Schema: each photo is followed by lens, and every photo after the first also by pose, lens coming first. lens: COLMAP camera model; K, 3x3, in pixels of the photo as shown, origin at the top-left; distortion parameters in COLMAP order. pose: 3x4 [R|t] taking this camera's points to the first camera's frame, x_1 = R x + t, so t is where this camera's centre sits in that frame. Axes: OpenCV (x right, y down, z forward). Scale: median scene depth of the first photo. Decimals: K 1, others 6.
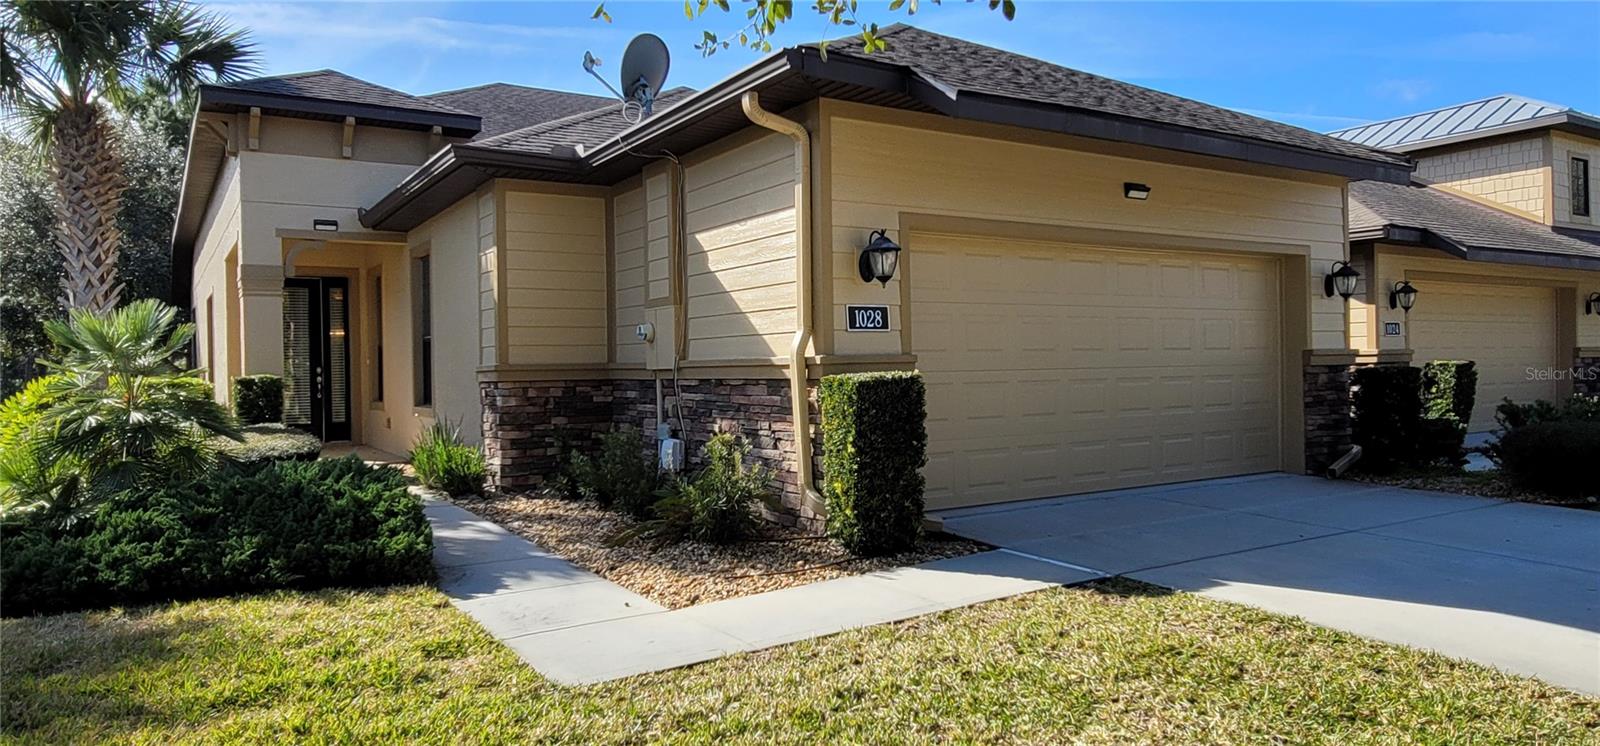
lens RADIAL K [[1051.6, 0, 800.0], [0, 1051.6, 373.0], [0, 0, 1]] dist [-0.000927, -0.002506]
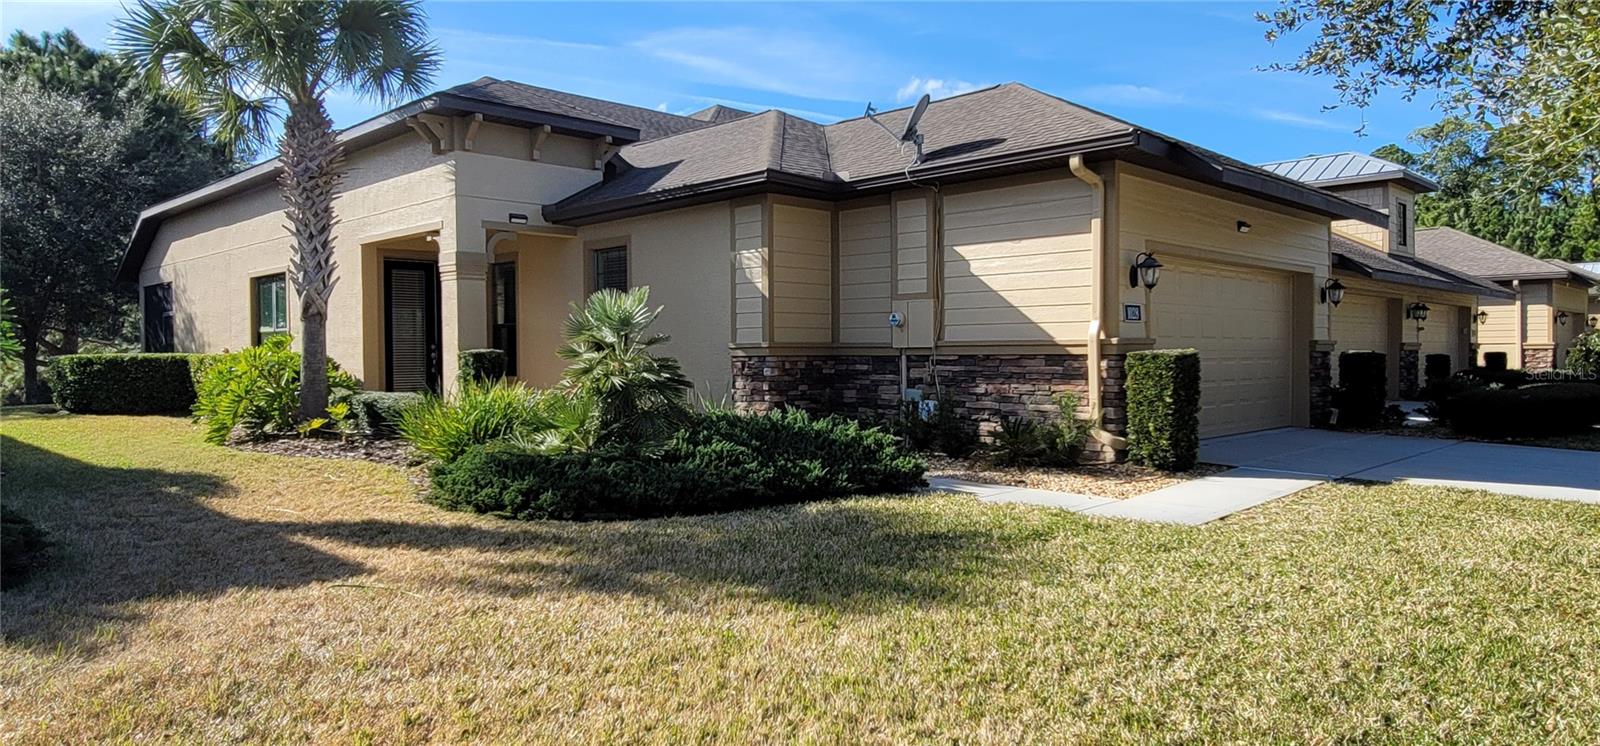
lens RADIAL K [[1051.6, 0, 800.0], [0, 1051.6, 373.0], [0, 0, 1]] dist [-0.000927, -0.002506]
pose [[0.972300, 0.007592, 0.233612, -0.569940], [-0.009868, 0.999915, 0.008578, 0.018093], [-0.233527, -0.010645, 0.972292, -0.239996]]
